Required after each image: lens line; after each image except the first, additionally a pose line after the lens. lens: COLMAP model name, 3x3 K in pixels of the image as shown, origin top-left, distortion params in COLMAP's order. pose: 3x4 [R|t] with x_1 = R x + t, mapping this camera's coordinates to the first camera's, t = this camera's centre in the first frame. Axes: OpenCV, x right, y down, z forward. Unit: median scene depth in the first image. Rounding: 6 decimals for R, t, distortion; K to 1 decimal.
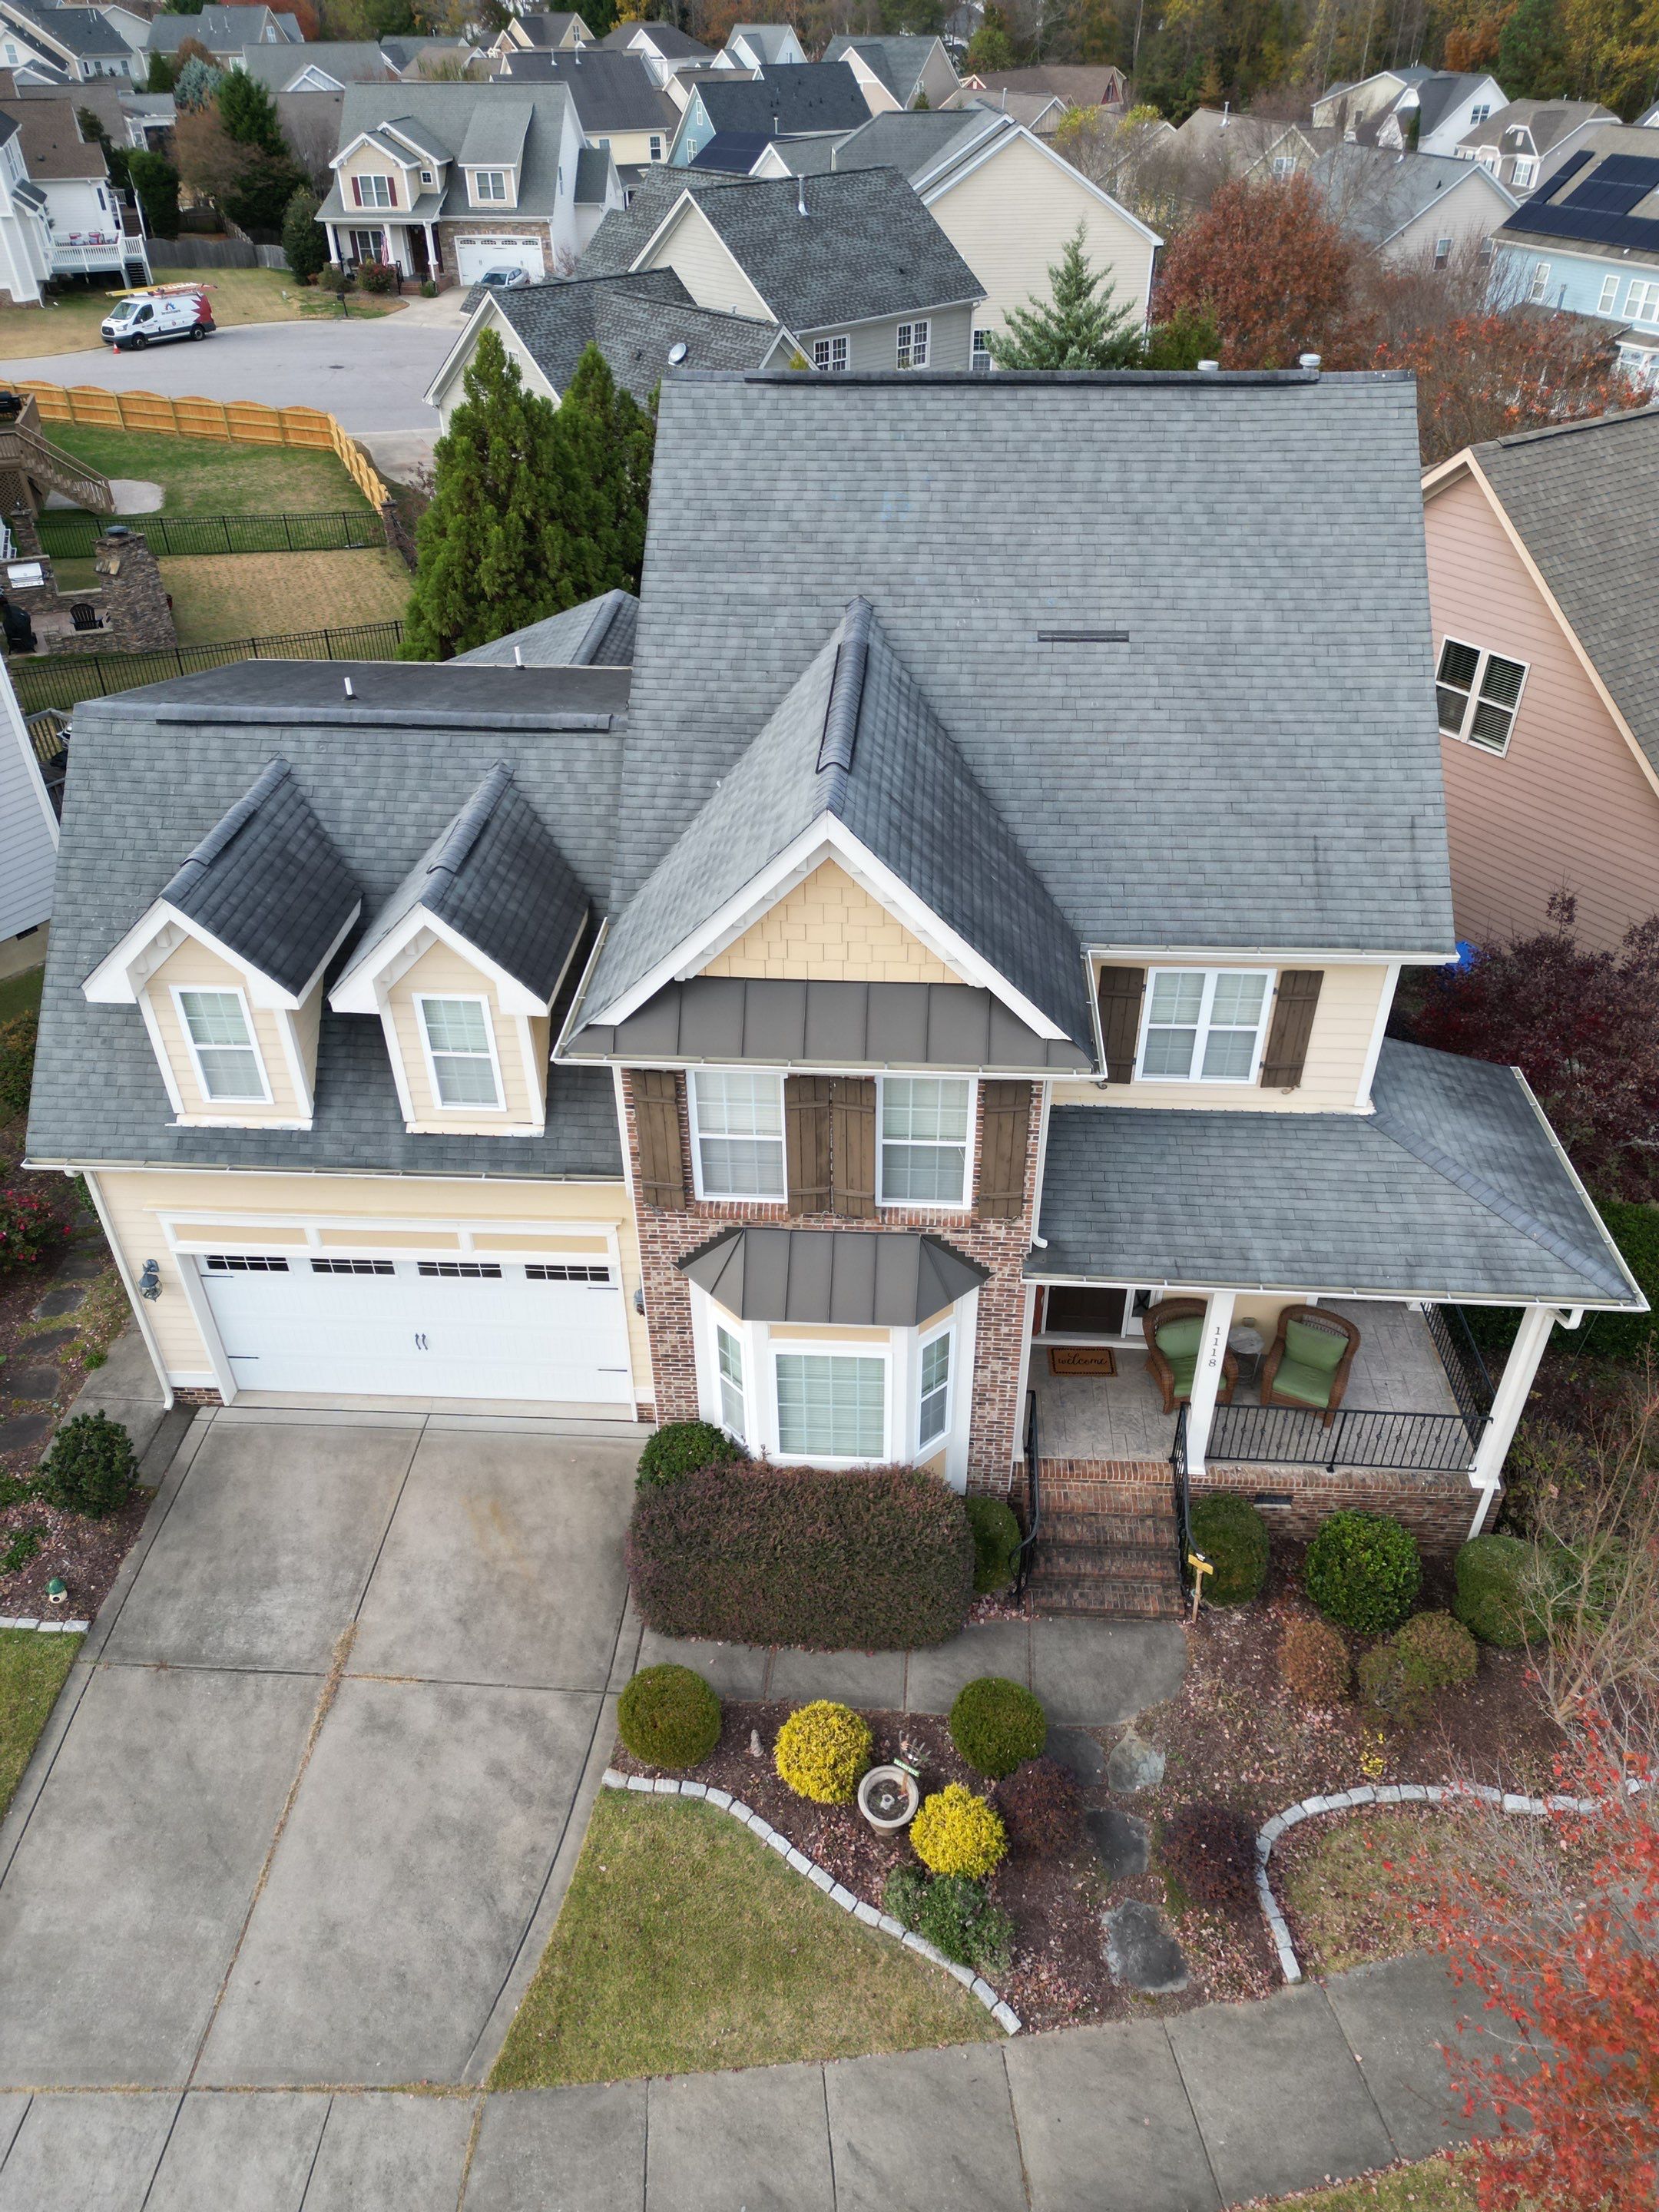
lens RADIAL K [[1546.6, 0, 822.0], [0, 1546.6, 1103.5], [0, 0, 1]] dist [0.039129, -0.033668]
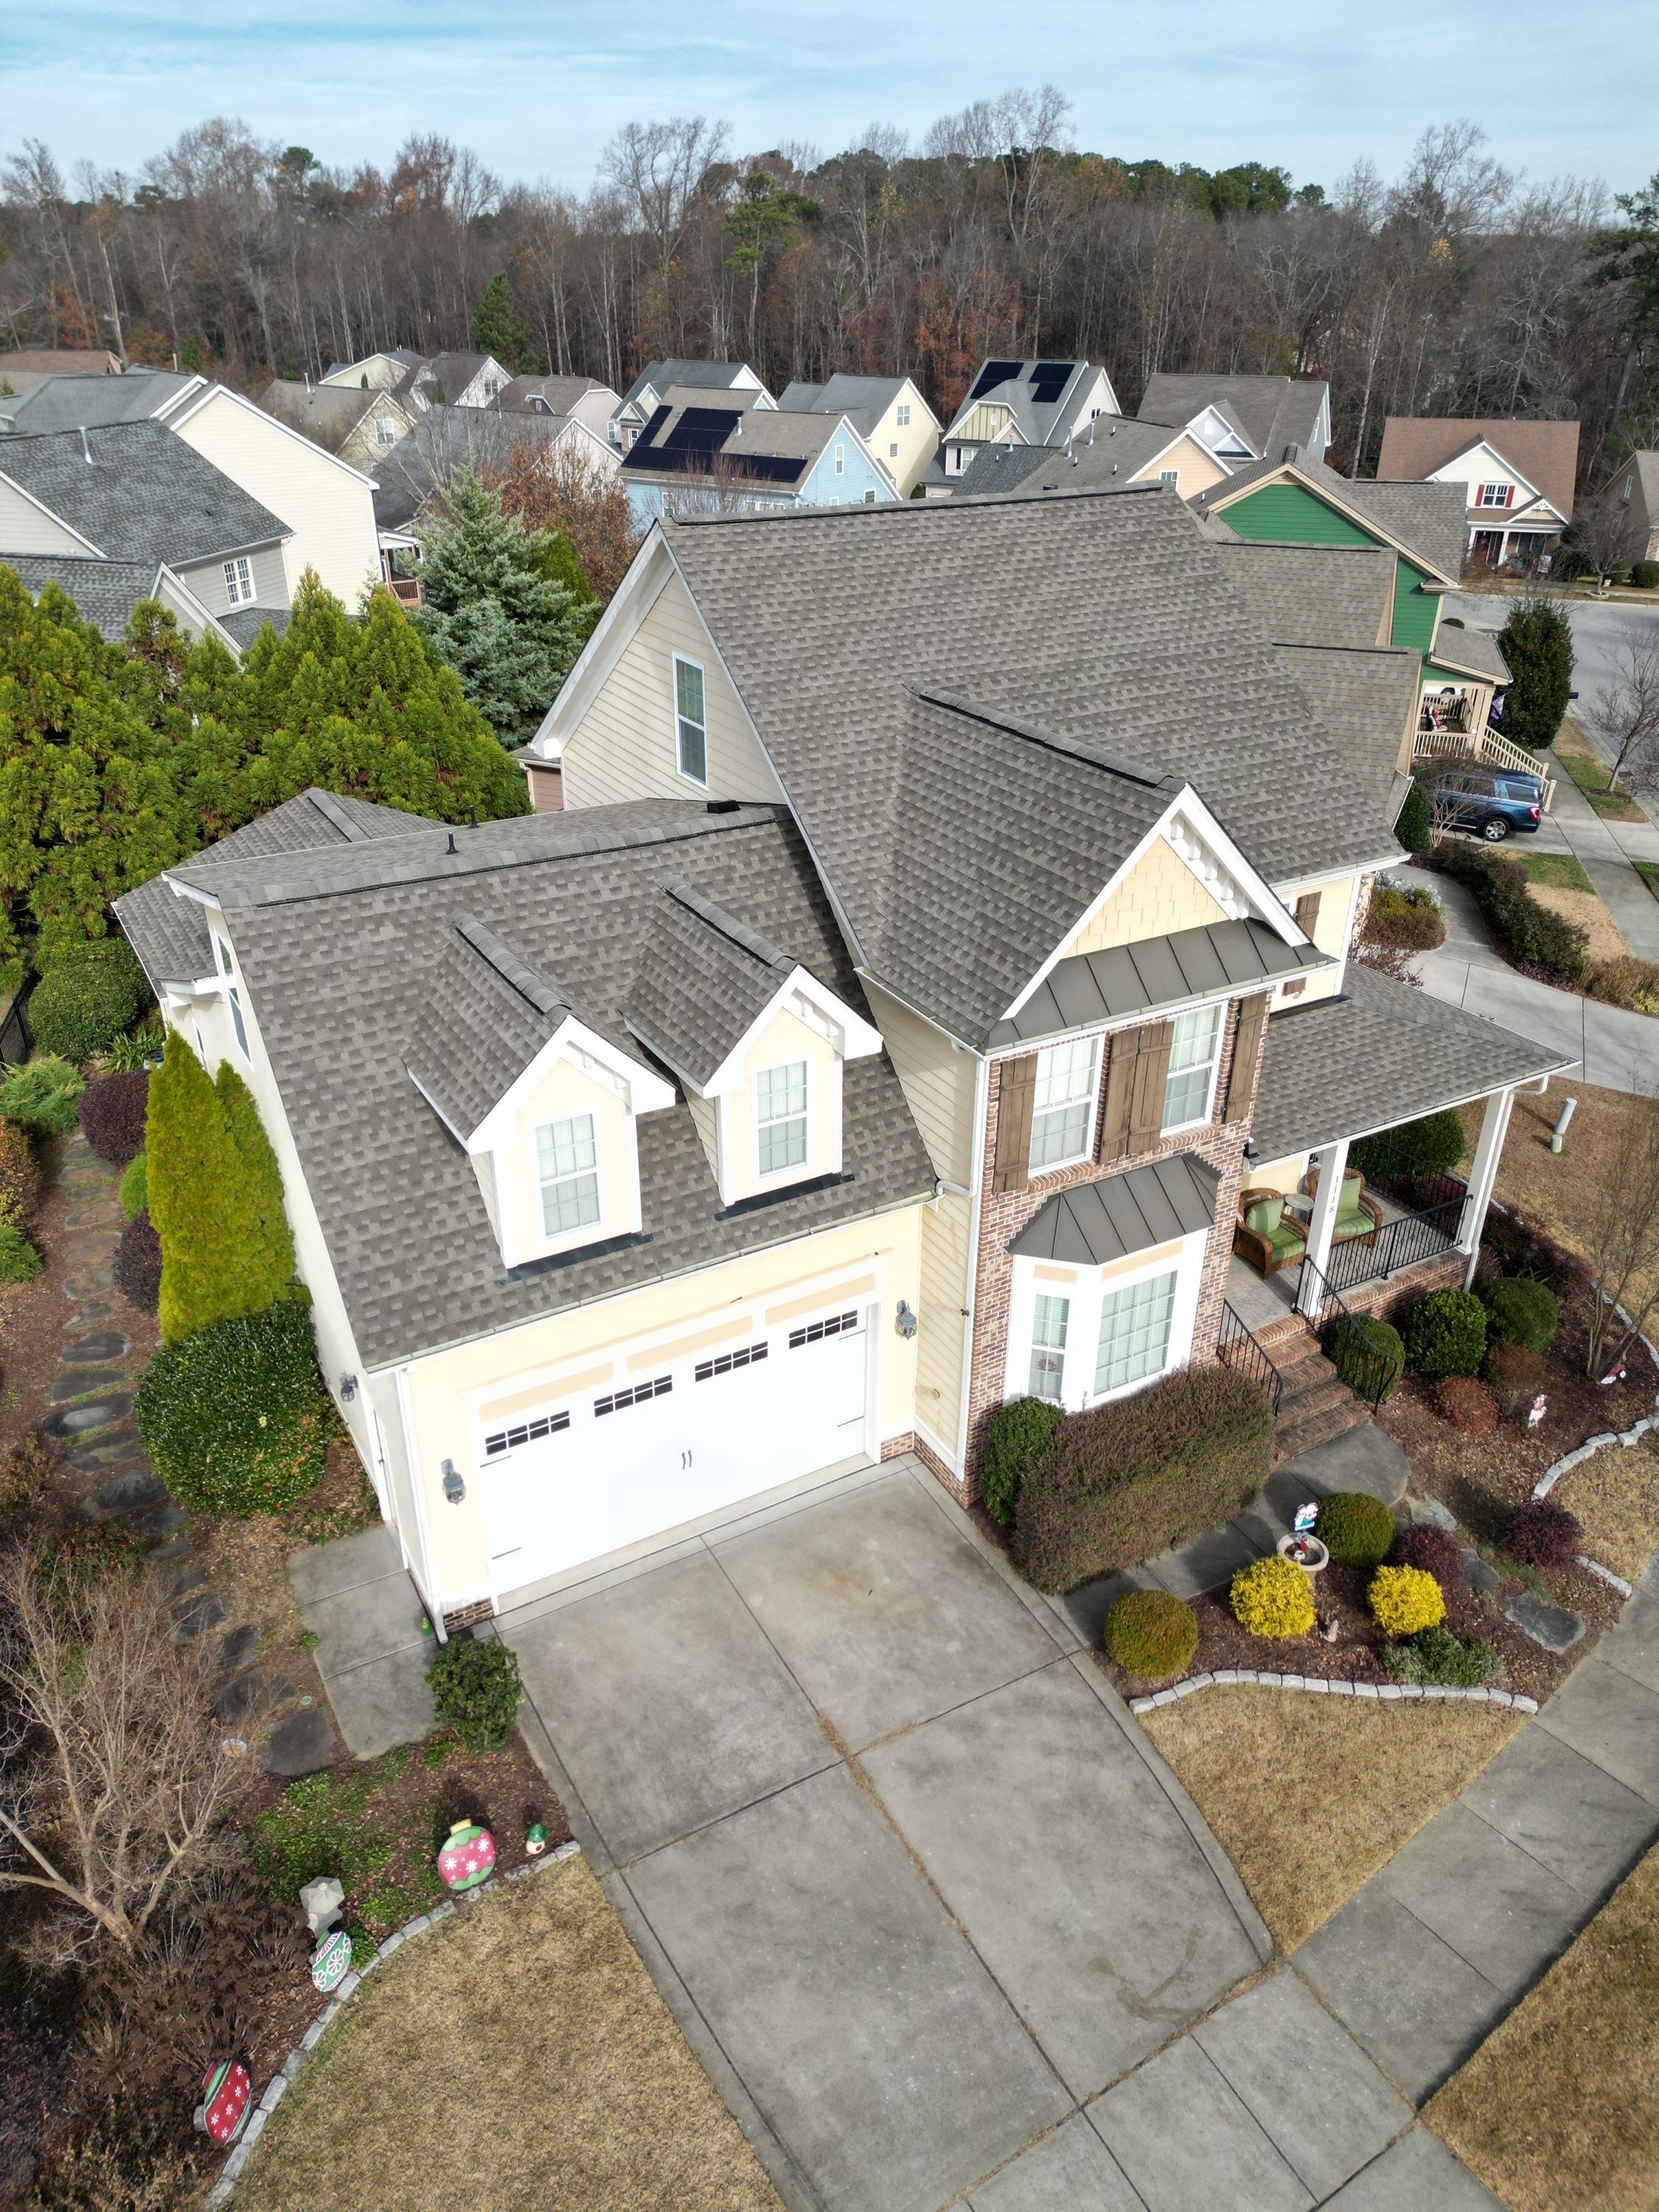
lens RADIAL K [[1563.5, 0, 829.5], [0, 1563.5, 1106.0], [0, 0, 1]] dist [0.033127, -0.001020]
pose [[0.831481, -0.246245, 0.497999, -0.726375], [0.314857, 0.947412, -0.057234, 0.031203], [-0.457717, 0.204388, 0.865287, 0.064259]]
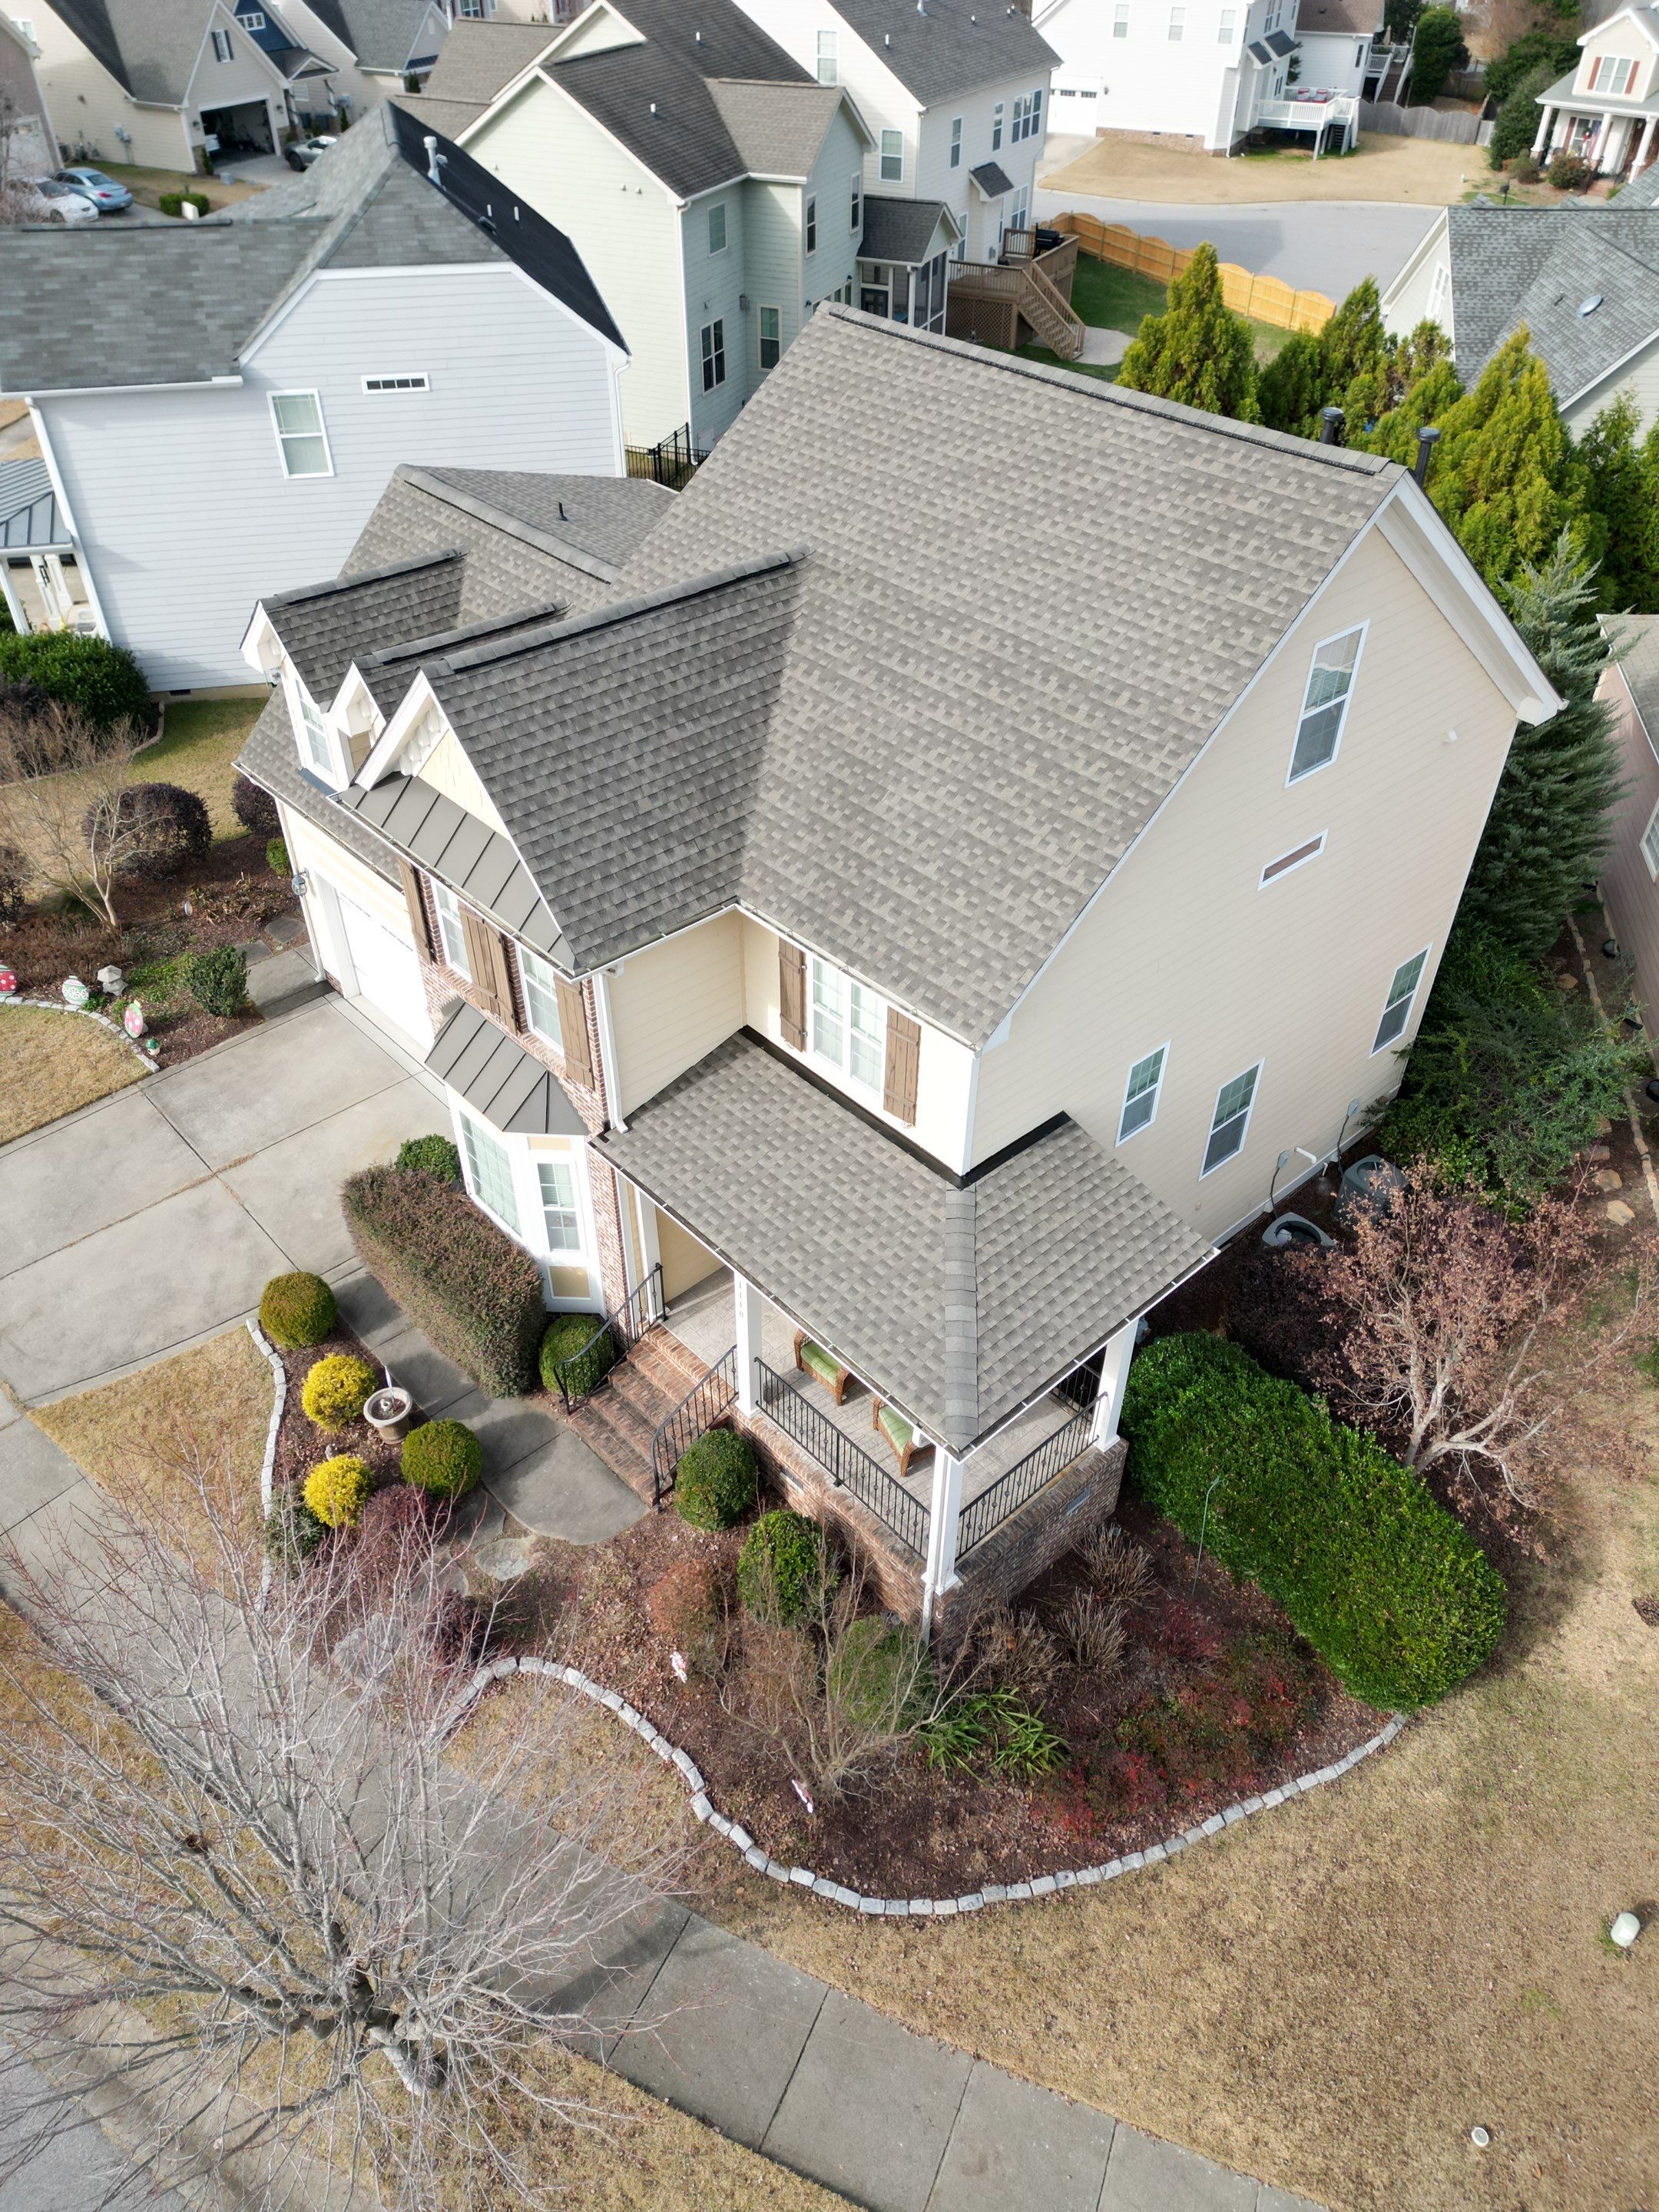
lens RADIAL K [[1542.2, 0, 829.8], [0, 1542.2, 1103.2], [0, 0, 1]] dist [0.066942, -0.051415]
pose [[0.714910, 0.455017, -0.530908, 0.828607], [-0.417455, 0.886872, 0.197961, -0.209553], [0.560923, 0.080106, 0.823983, 0.141415]]
